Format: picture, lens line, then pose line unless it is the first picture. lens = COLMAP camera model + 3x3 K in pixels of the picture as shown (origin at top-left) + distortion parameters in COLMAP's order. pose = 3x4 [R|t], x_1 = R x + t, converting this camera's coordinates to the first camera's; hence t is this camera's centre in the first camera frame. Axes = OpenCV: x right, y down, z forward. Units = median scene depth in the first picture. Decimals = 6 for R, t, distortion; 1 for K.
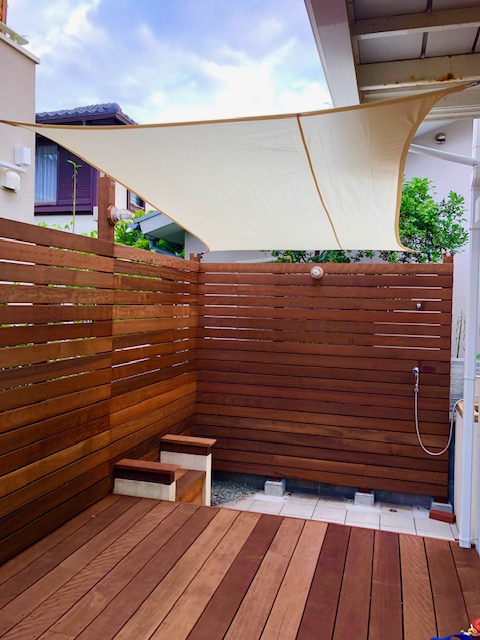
lens RADIAL K [[538.0, 0, 240.0], [0, 538.0, 320.0], [0, 0, 1]] dist [0.058043, -0.002723]
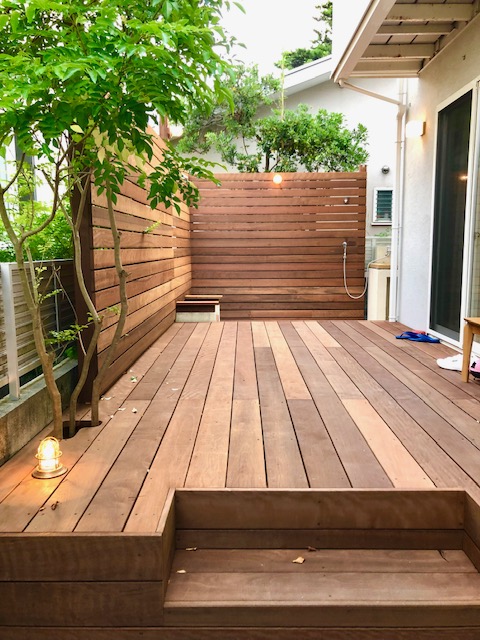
lens RADIAL K [[538.0, 0, 240.0], [0, 538.0, 320.0], [0, 0, 1]] dist [0.058043, -0.002723]
pose [[0.964310, -0.069214, 0.255568, -0.350936], [0.041736, 0.992897, 0.111420, 0.119184], [-0.261464, -0.096777, 0.960349, -0.391029]]
